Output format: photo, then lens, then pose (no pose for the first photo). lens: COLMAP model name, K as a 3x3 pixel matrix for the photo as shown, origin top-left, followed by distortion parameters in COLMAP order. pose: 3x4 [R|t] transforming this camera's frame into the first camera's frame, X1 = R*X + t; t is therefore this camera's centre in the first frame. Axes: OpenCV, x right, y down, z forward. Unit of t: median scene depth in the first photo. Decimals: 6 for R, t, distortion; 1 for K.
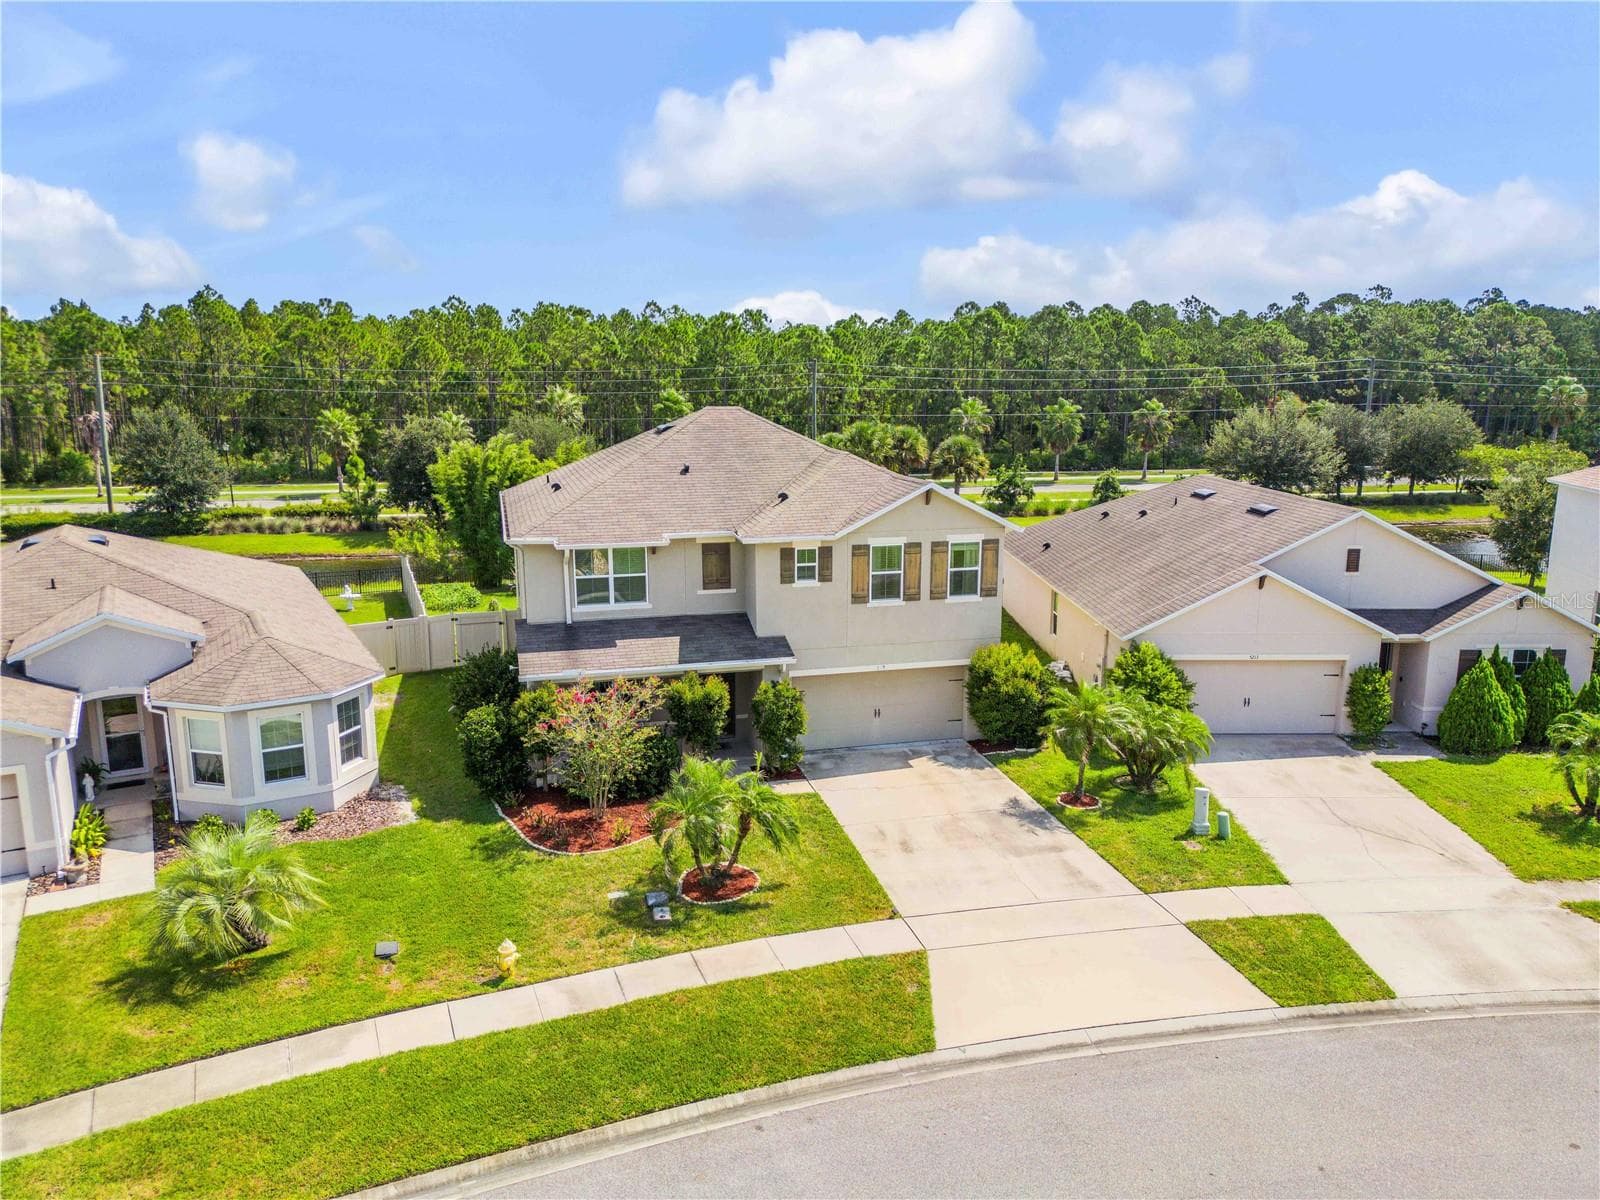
lens RADIAL K [[1126.6, 0, 800.4], [0, 1126.6, 596.9], [0, 0, 1]] dist [0.068557, -0.066330]
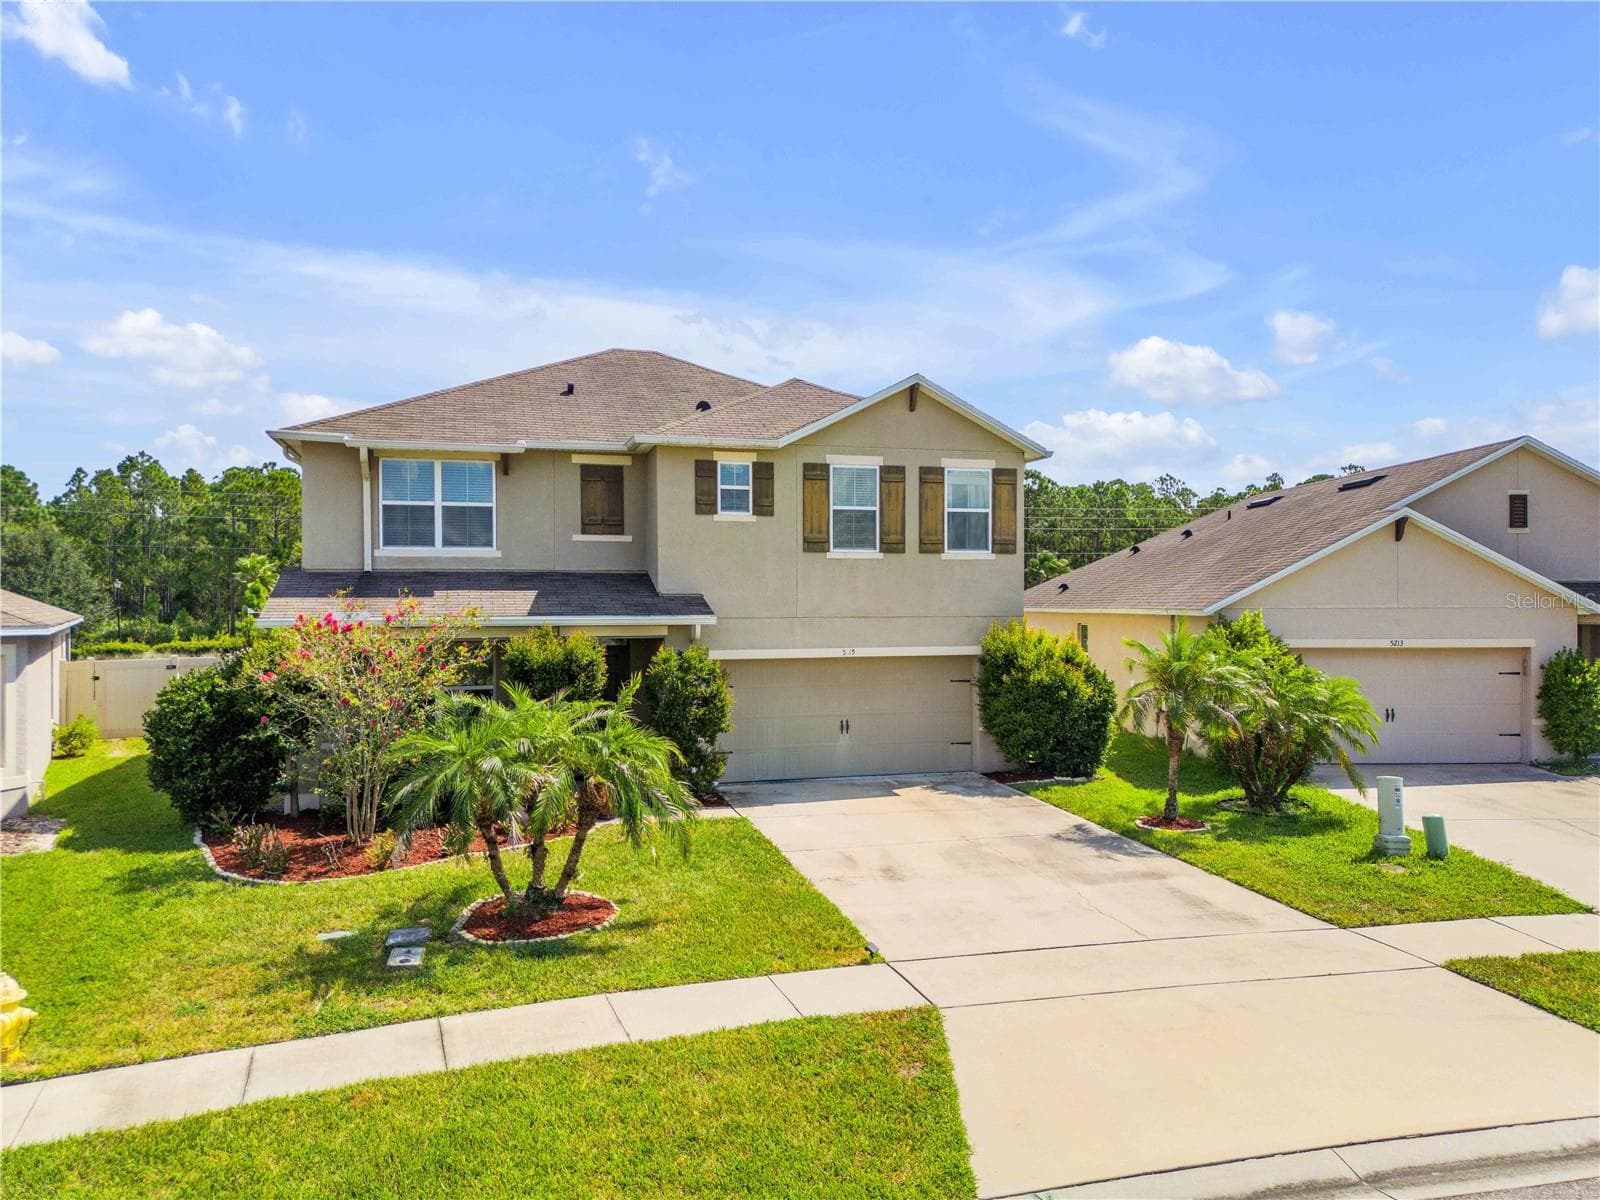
lens RADIAL K [[1126.6, 0, 804.2], [0, 1126.6, 602.4], [0, 0, 1]] dist [0.068557, -0.066330]
pose [[0.999761, -0.003273, 0.021611, 0.032710], [0.007328, 0.981696, -0.190315, 0.170307], [-0.020592, 0.190428, 0.981485, 0.362288]]
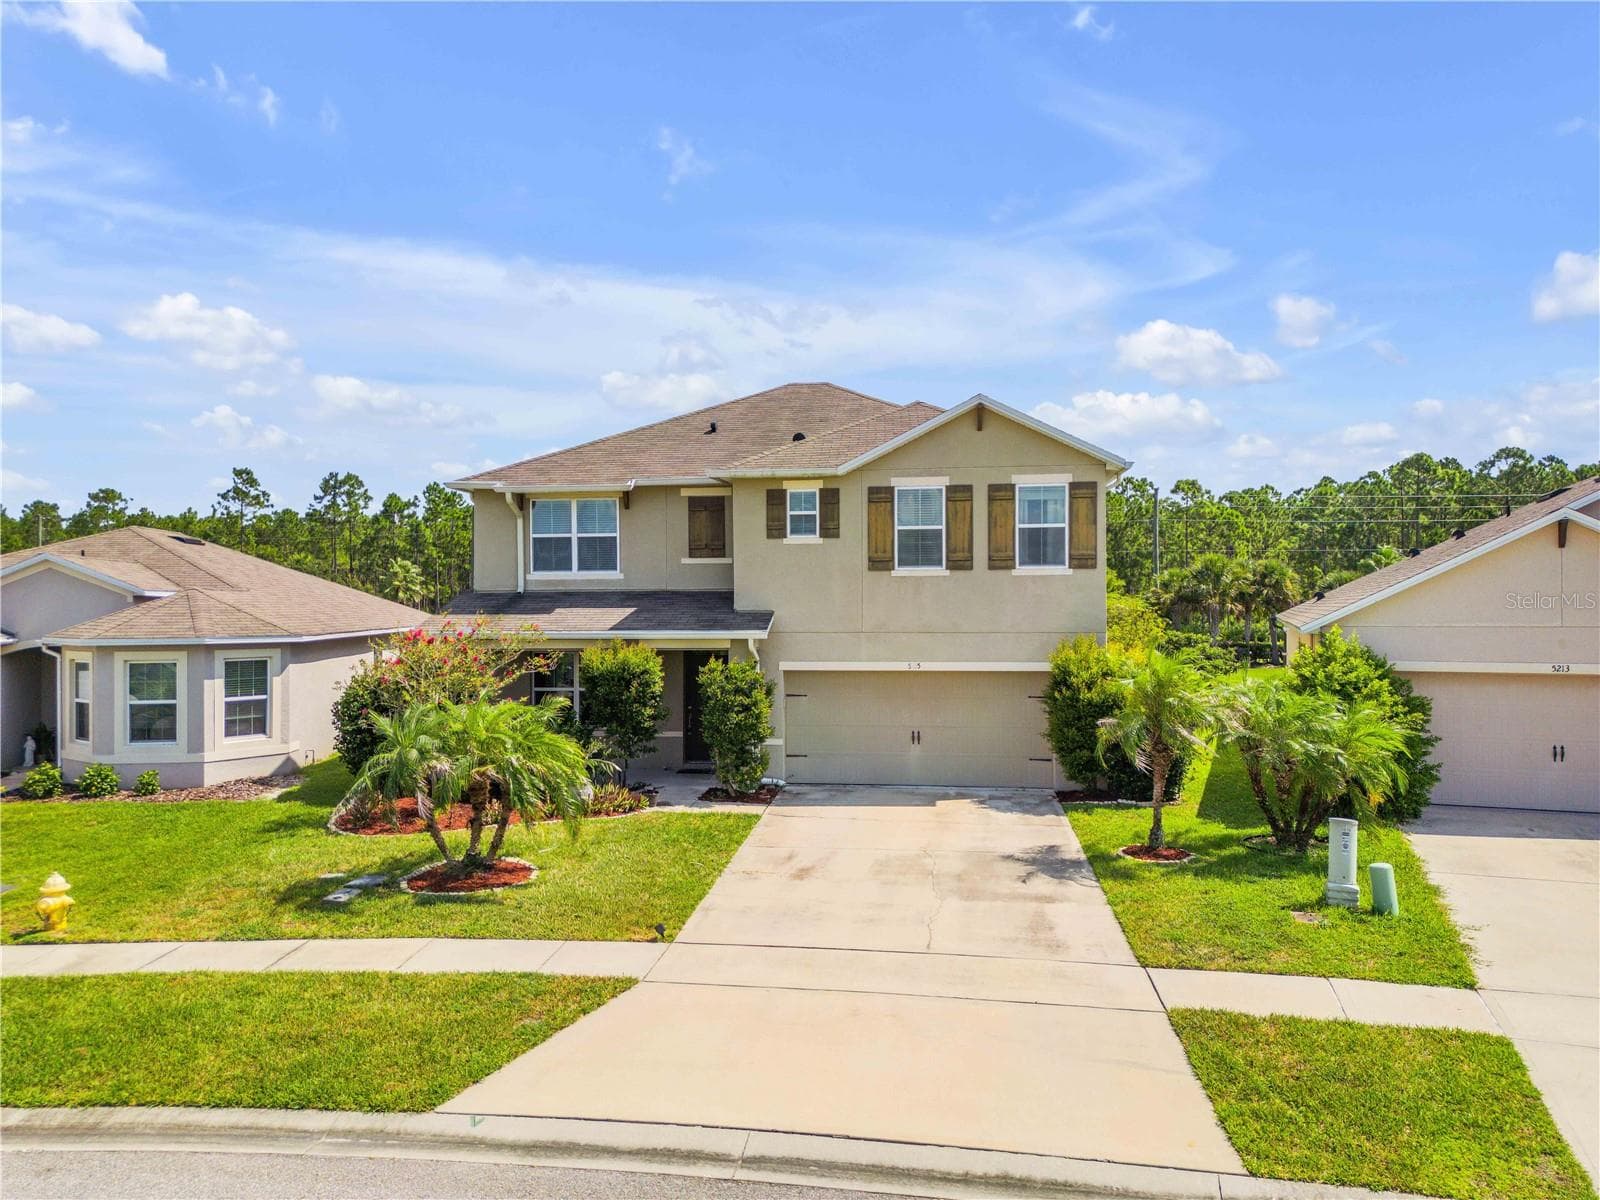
lens RADIAL K [[1126.6, 0, 801.0], [0, 1126.6, 606.6], [0, 0, 1]] dist [0.068557, -0.066330]
pose [[0.924936, -0.003957, -0.380103, 0.287756], [-0.067645, 0.982272, -0.174833, 0.162412], [0.374057, 0.187421, 0.908270, 0.356541]]
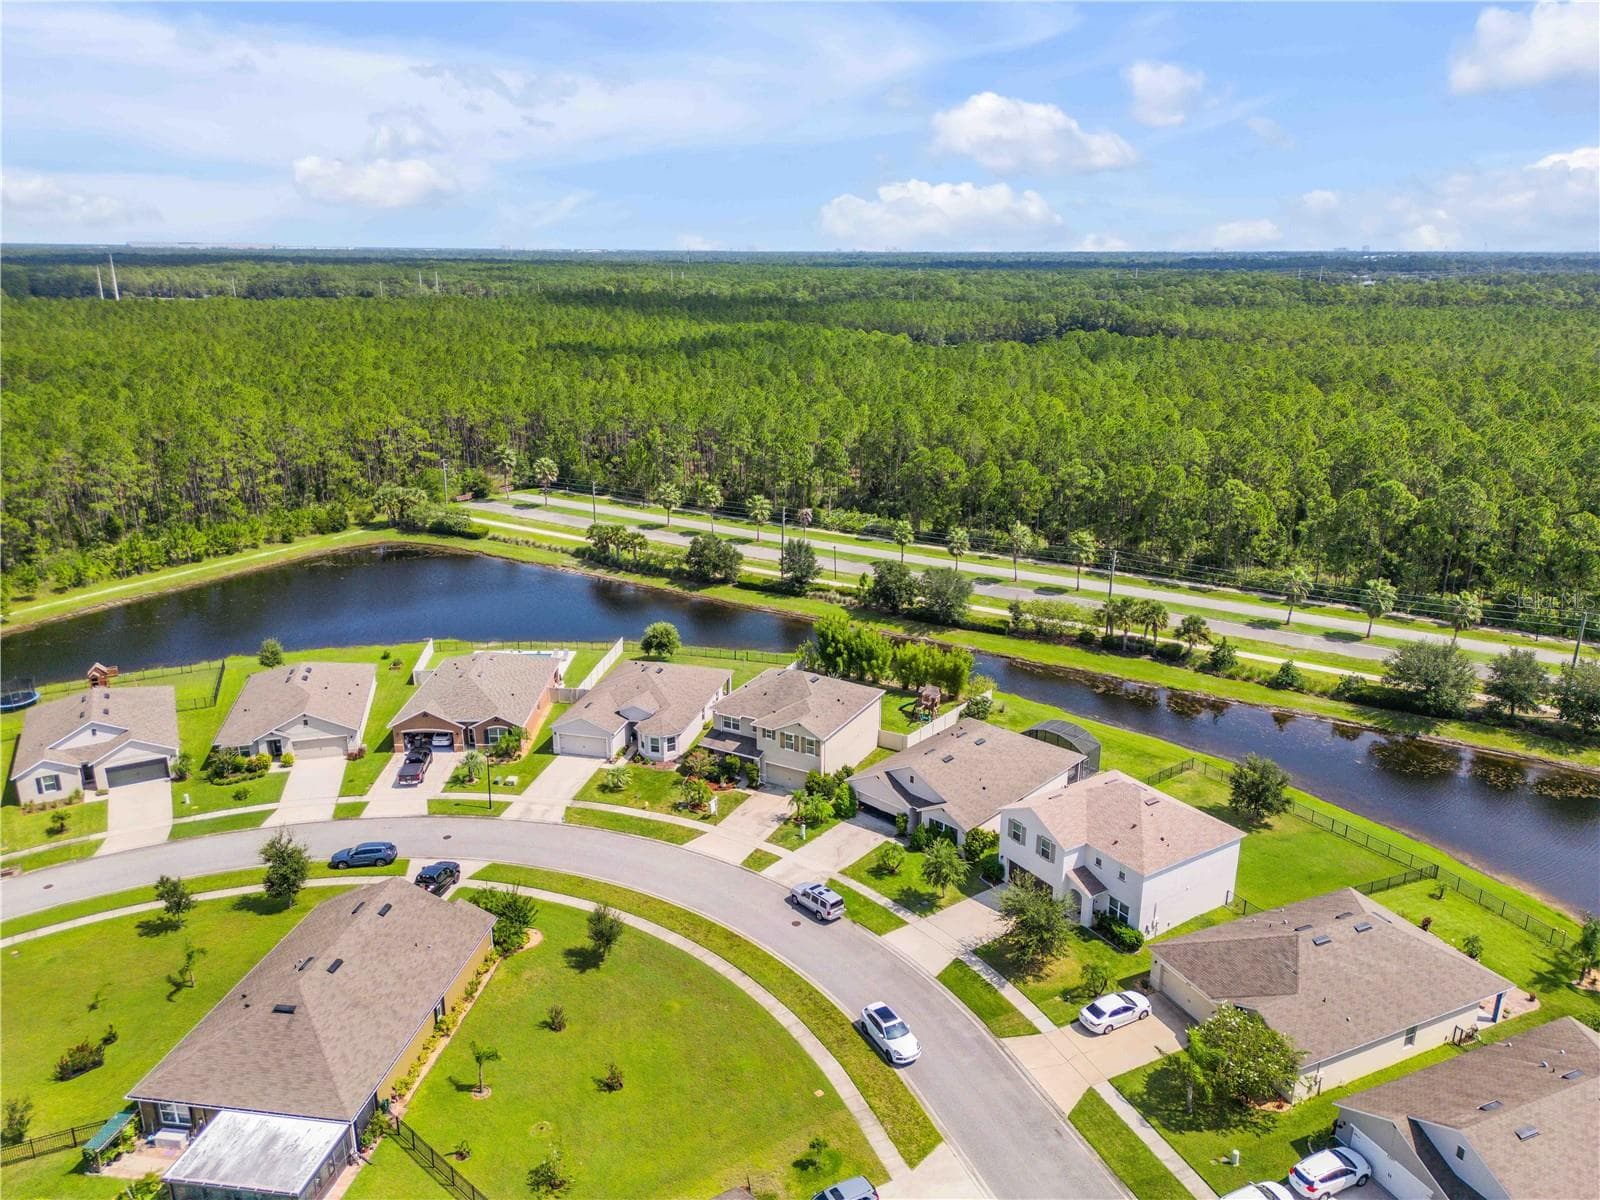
lens RADIAL K [[1126.6, 0, 800.7], [0, 1126.6, 600.5], [0, 0, 1]] dist [0.068557, -0.066330]
pose [[0.724668, 0.206806, -0.657334, 2.424691], [-0.133548, 0.977967, 0.160454, -1.066476], [0.676034, -0.028490, 0.736320, -1.619497]]
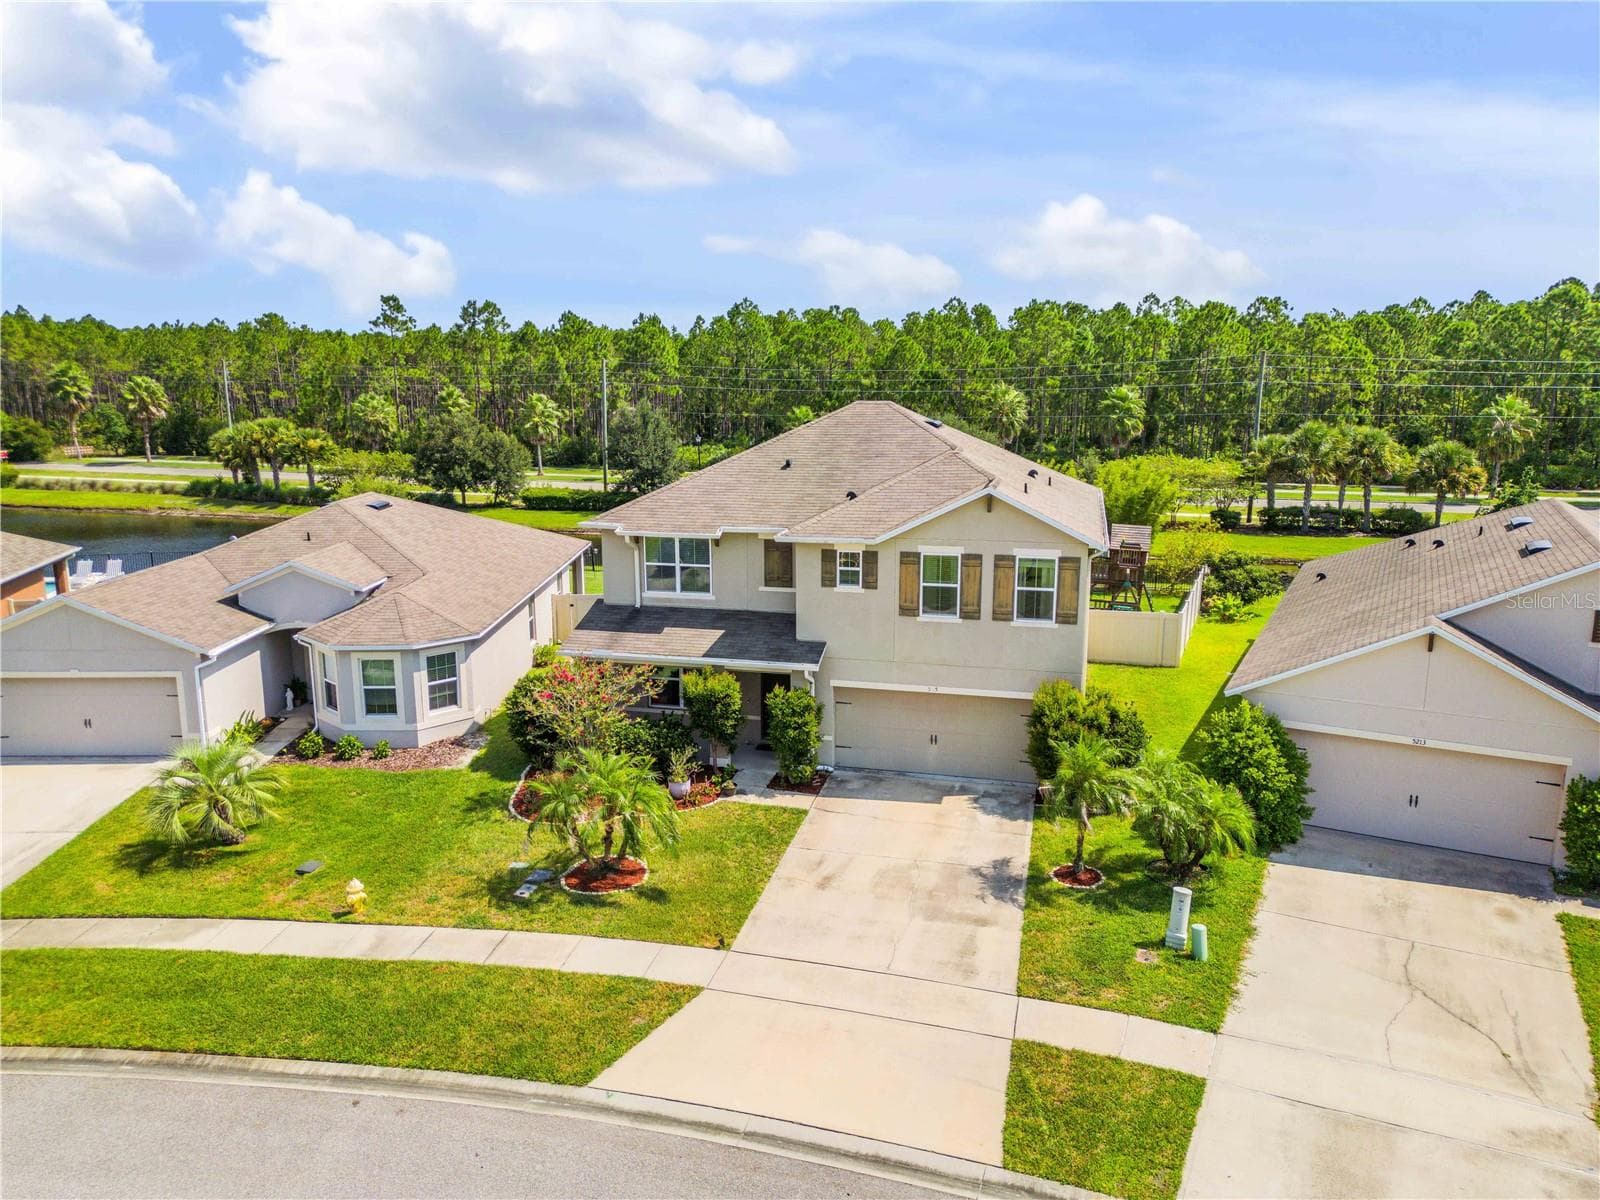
lens RADIAL K [[1126.6, 0, 797.6], [0, 1126.6, 603.2], [0, 0, 1]] dist [0.068557, -0.066330]
pose [[0.874375, 0.093573, -0.476143, 0.425601], [-0.090938, 0.995445, 0.028631, -0.023486], [0.476654, 0.018266, 0.878901, 0.161279]]
